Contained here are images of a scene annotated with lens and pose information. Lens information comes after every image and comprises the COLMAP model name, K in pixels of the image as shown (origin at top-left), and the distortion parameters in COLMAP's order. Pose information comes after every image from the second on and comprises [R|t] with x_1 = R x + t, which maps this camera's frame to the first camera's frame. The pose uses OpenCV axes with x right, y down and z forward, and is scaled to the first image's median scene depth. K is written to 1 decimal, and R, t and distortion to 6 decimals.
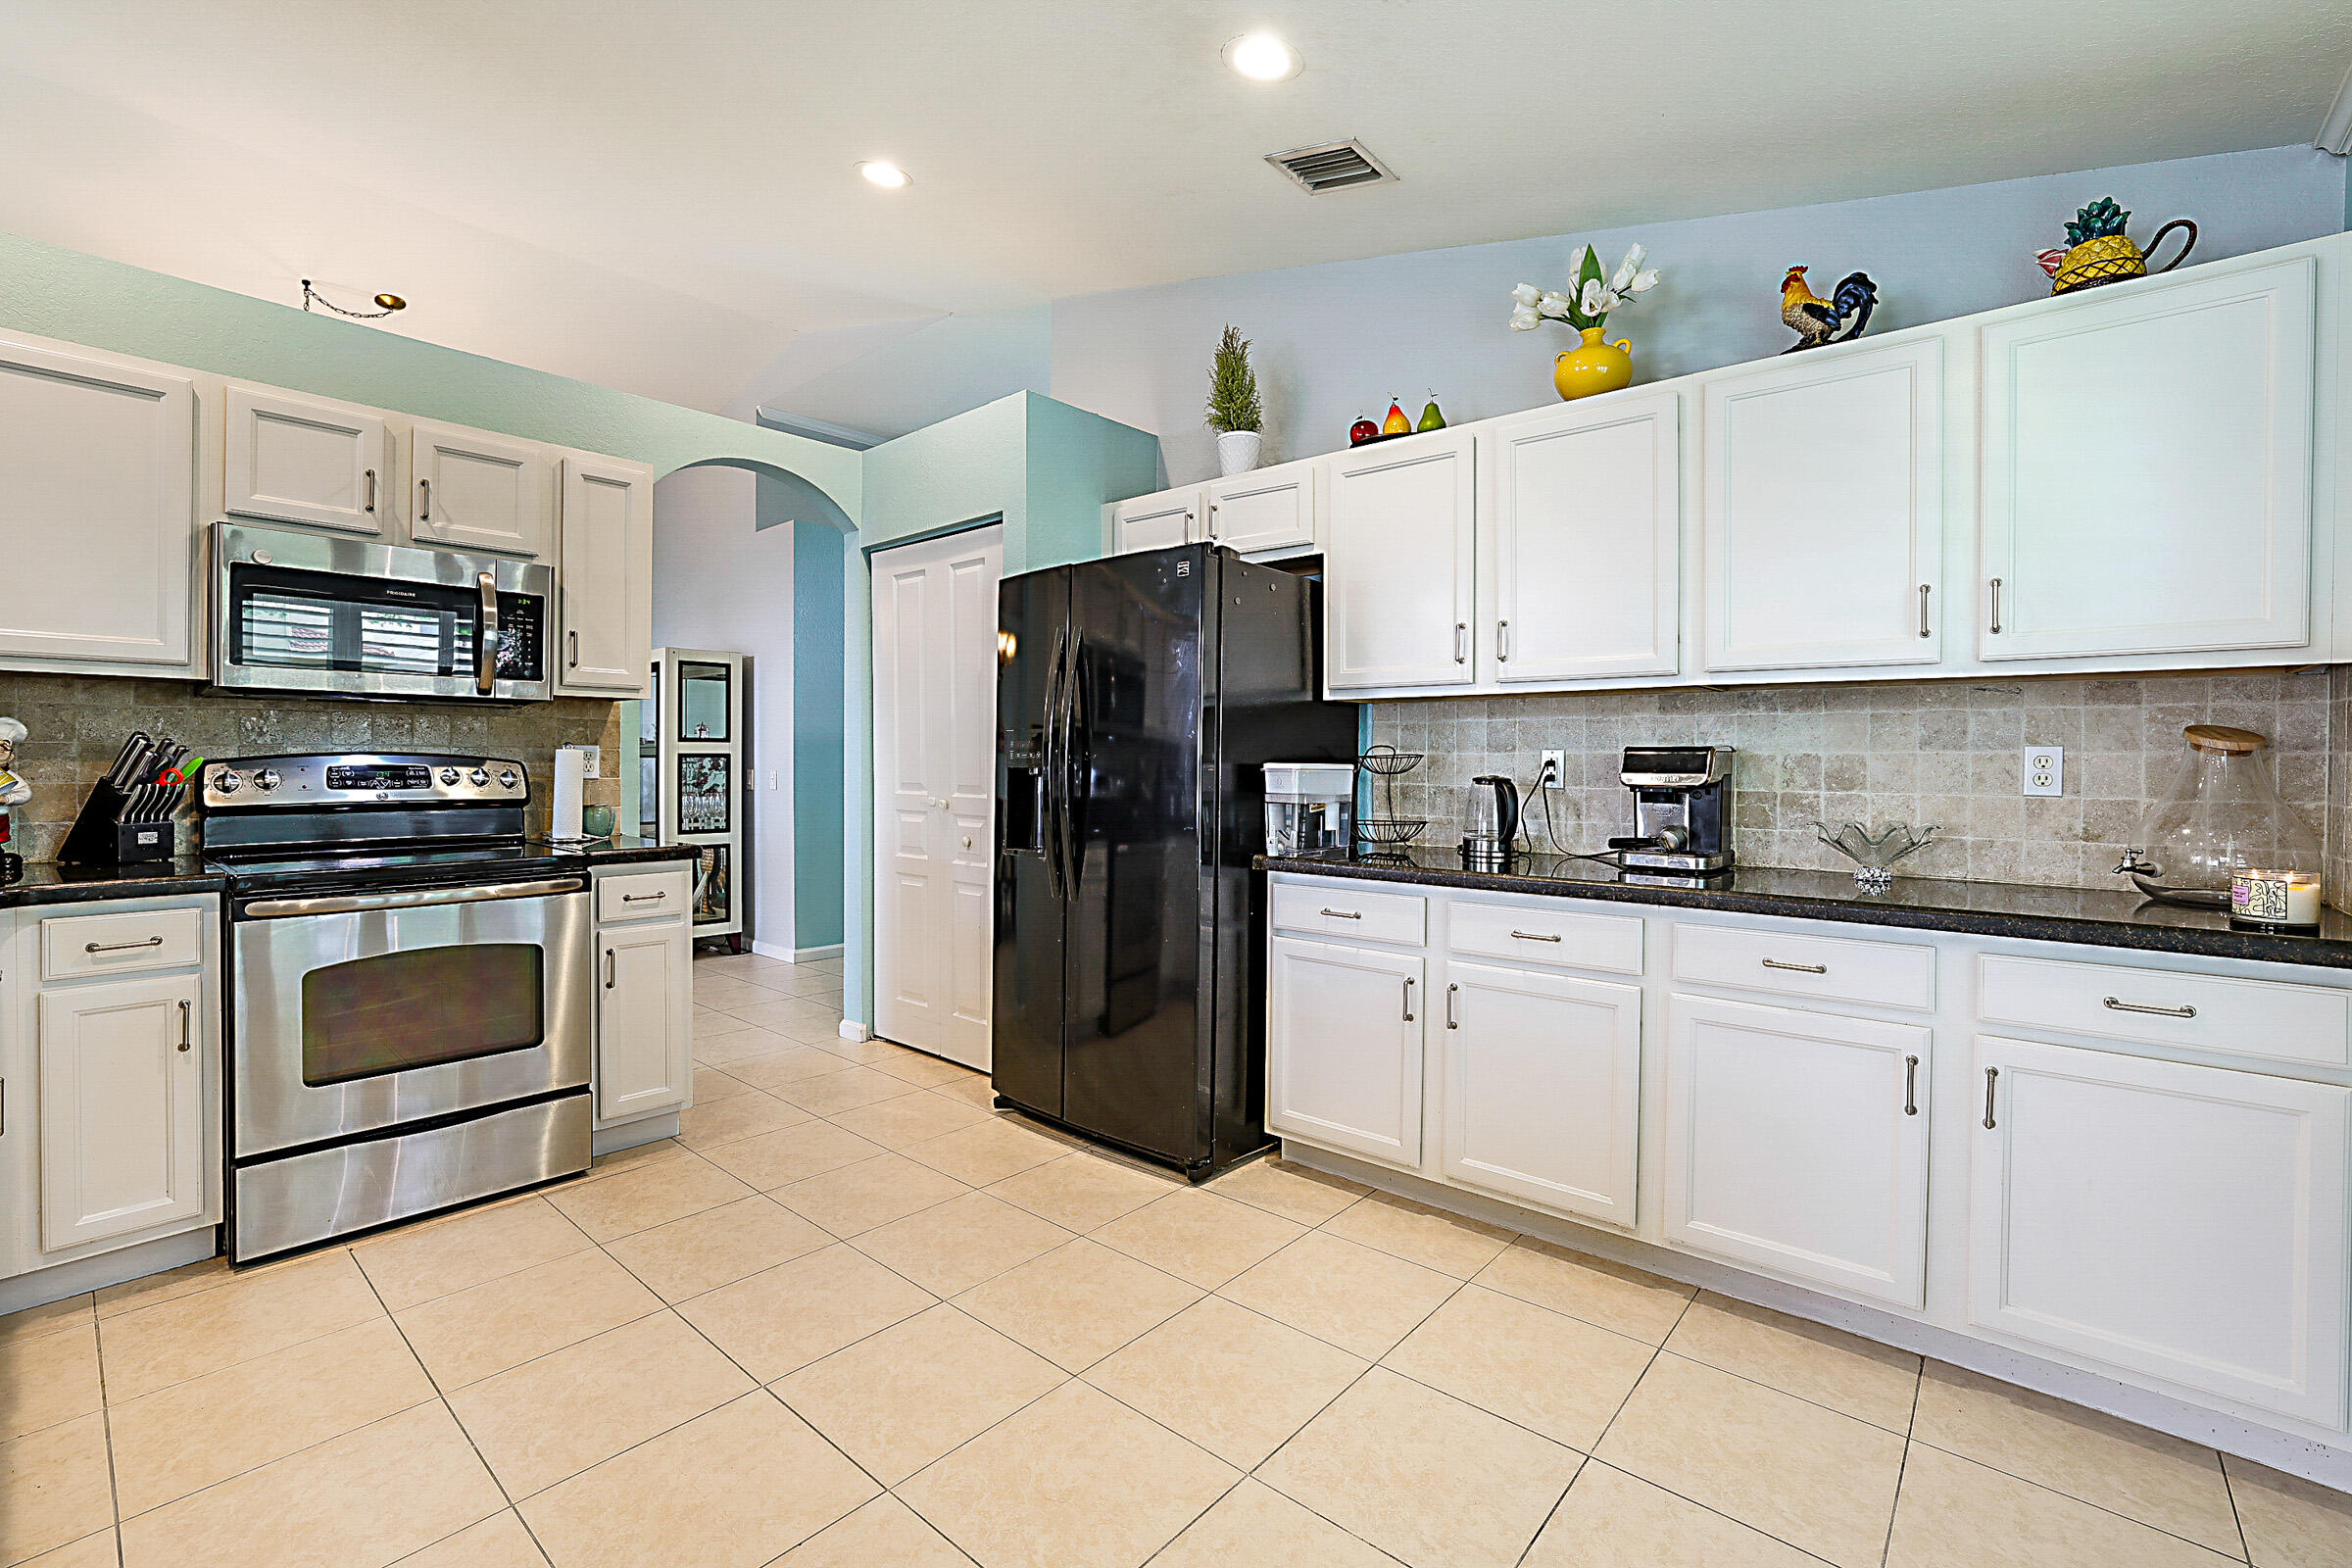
lens RADIAL K [[1021.9, 0, 1194.2], [0, 1021.9, 767.8], [0, 0, 1]] dist [-0.030008, 0.006315]
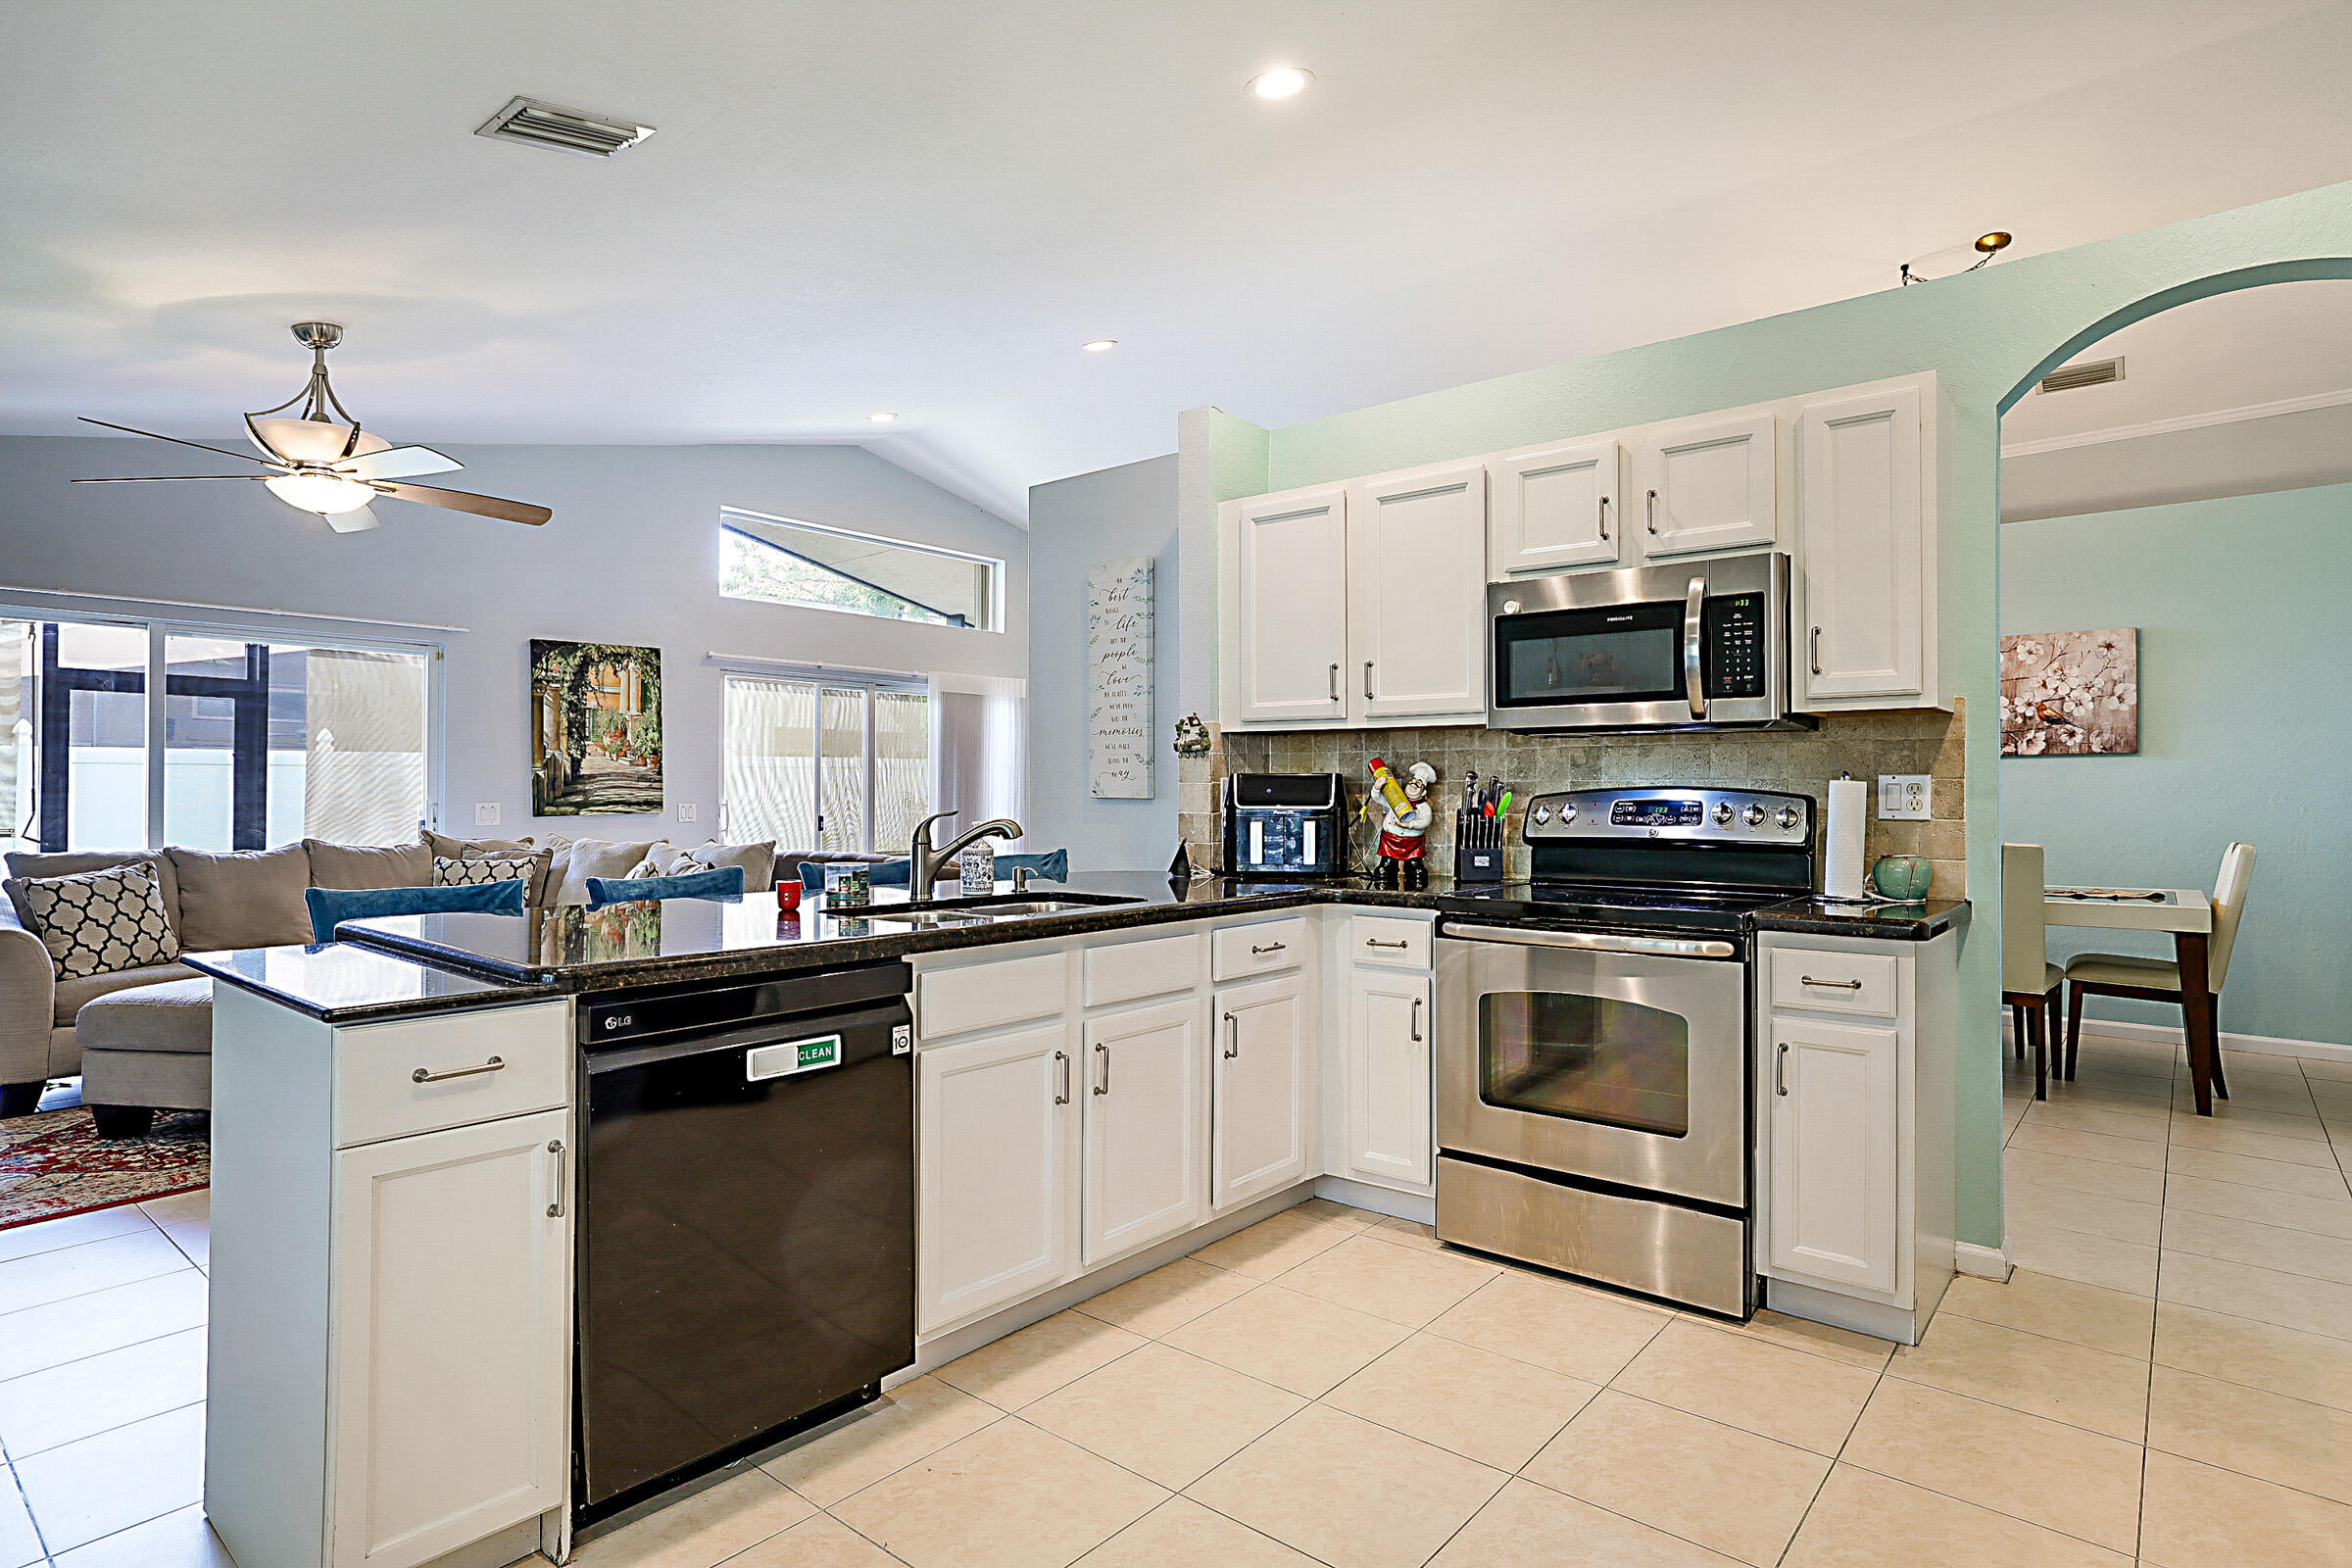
lens RADIAL K [[1237.7, 0, 1161.3], [0, 1237.7, 781.5], [0, 0, 1]] dist [-0.011183, 0.006756]
pose [[-0.002571, -0.011778, -0.999927, 0.379034], [-0.008984, 0.999891, -0.011754, -0.002473], [0.999956, 0.008953, -0.002676, 0.576630]]
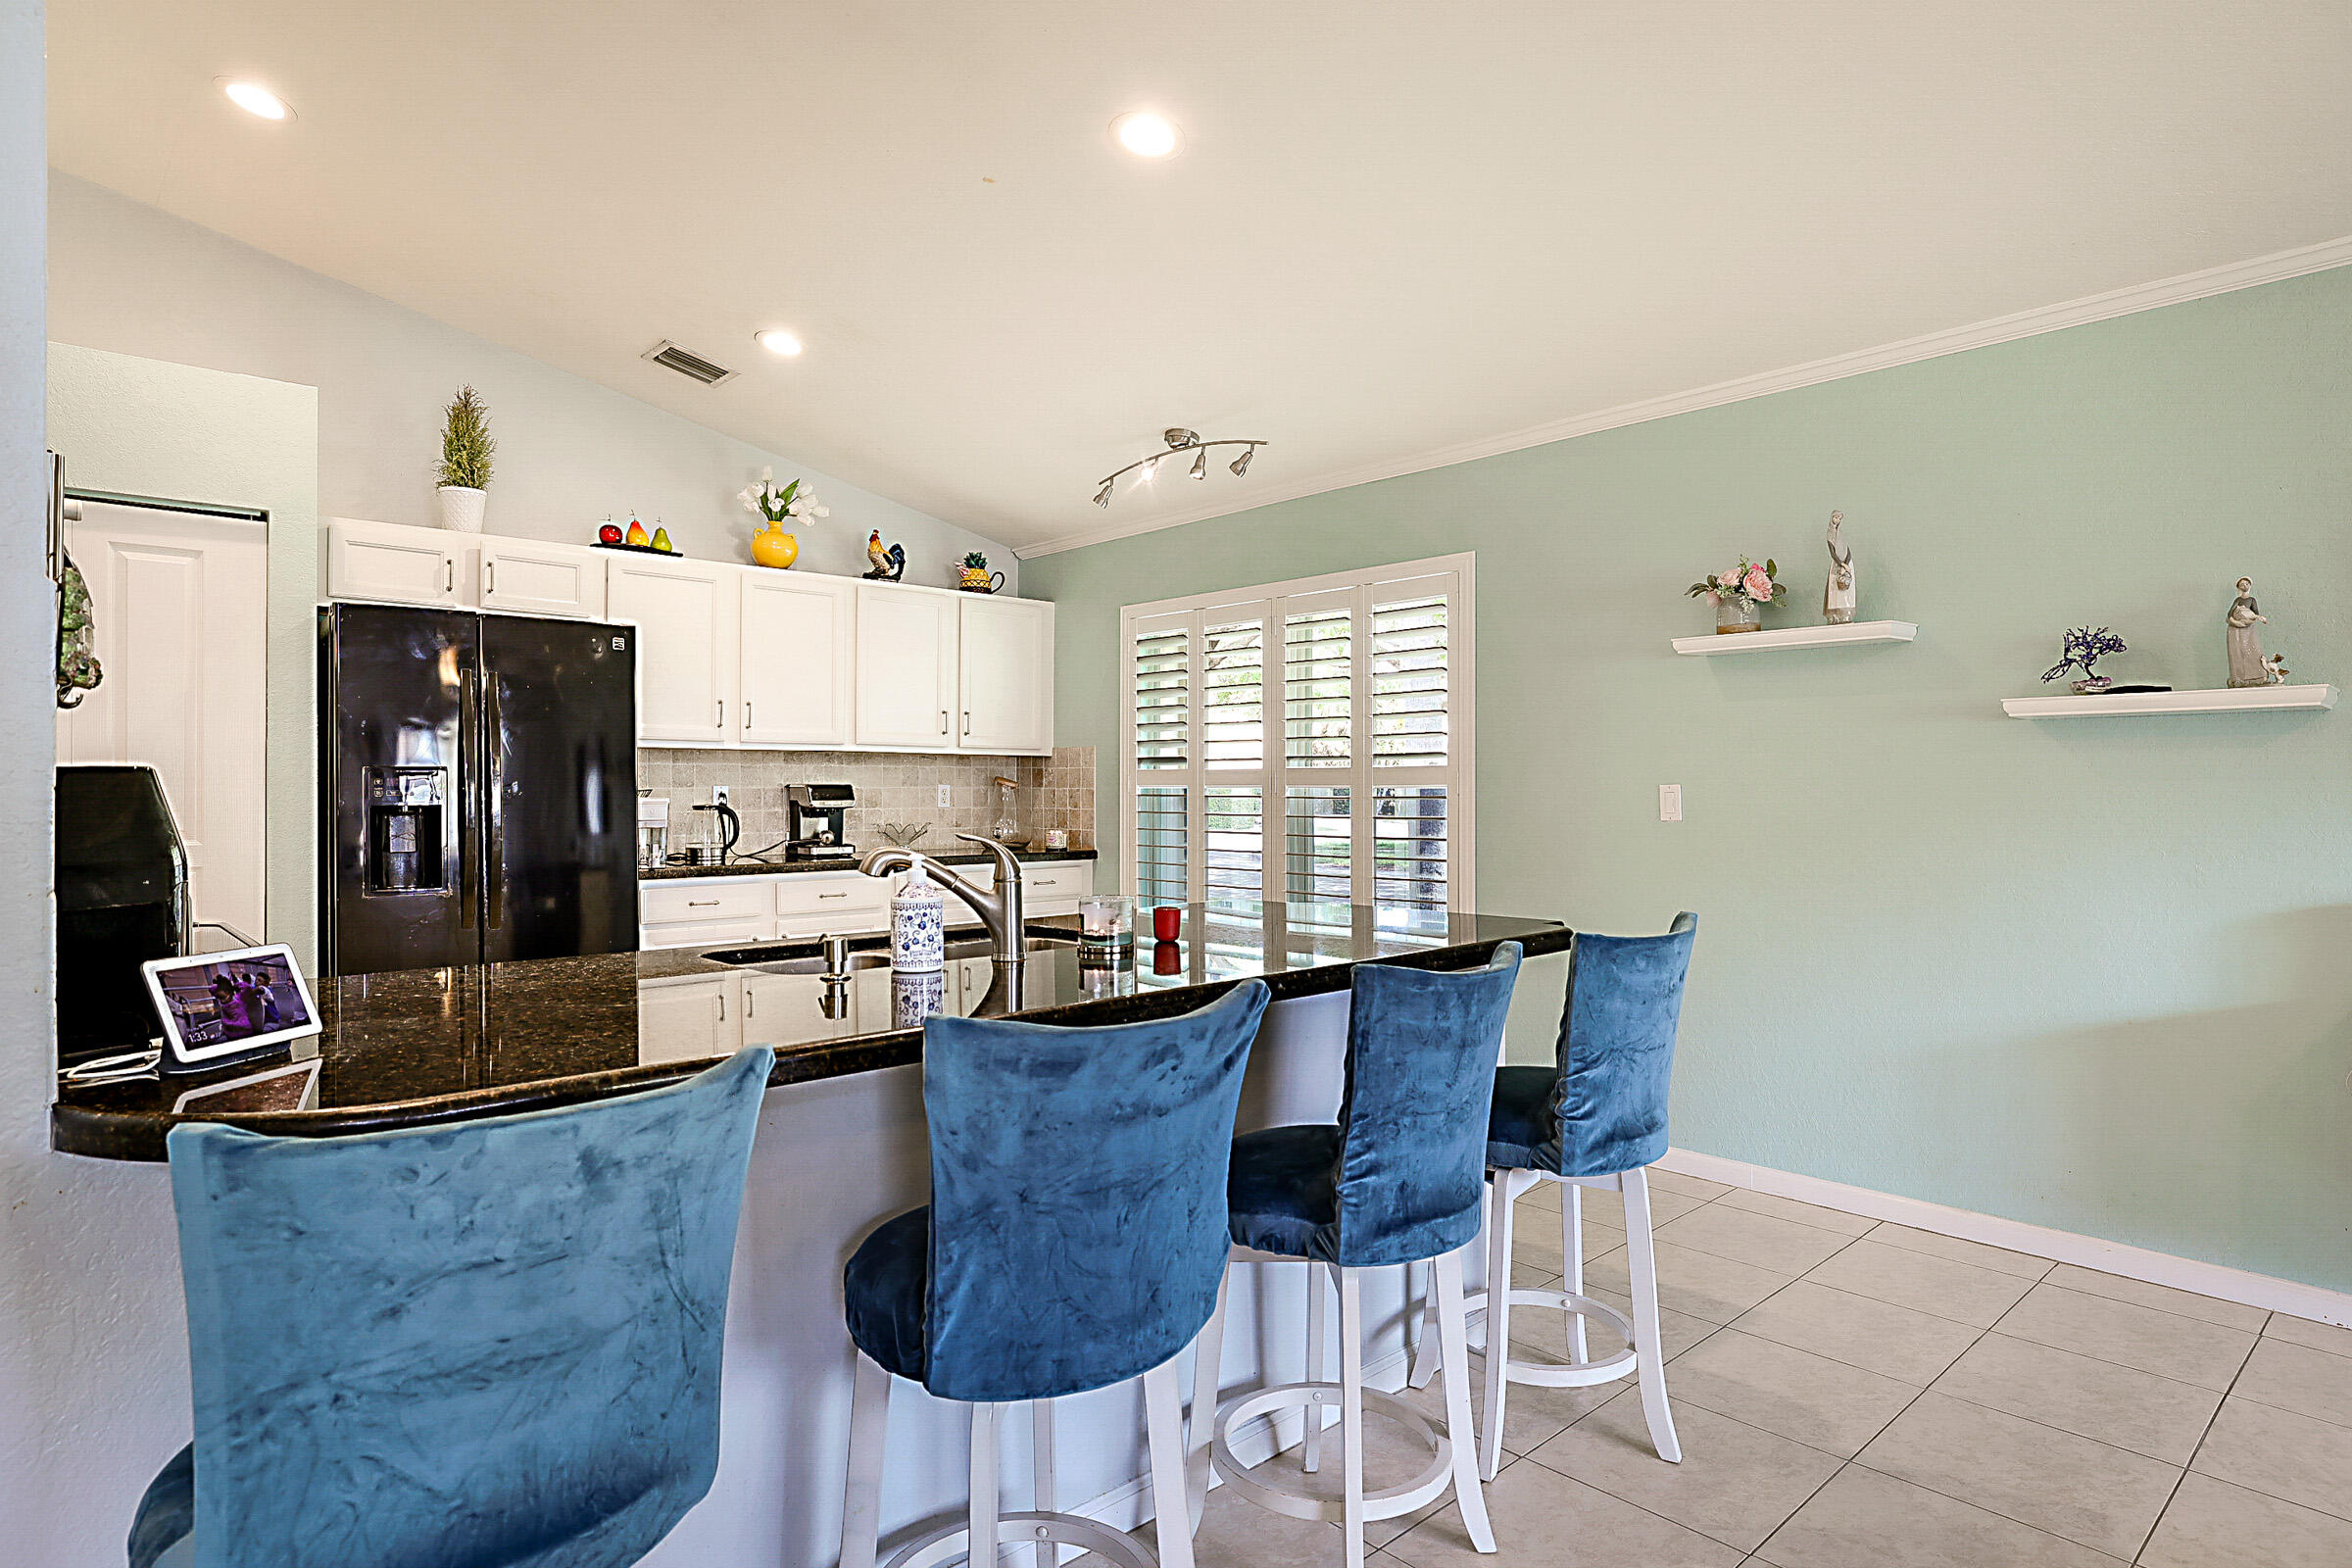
lens RADIAL K [[1237.7, 0, 1169.2], [0, 1237.7, 789.2], [0, 0, 1]] dist [-0.011183, 0.006756]
pose [[0.130662, -0.006227, 0.991407, -1.485943], [0.010404, 0.999934, 0.004909, -0.016247], [-0.991372, 0.009673, 0.130718, 0.137722]]
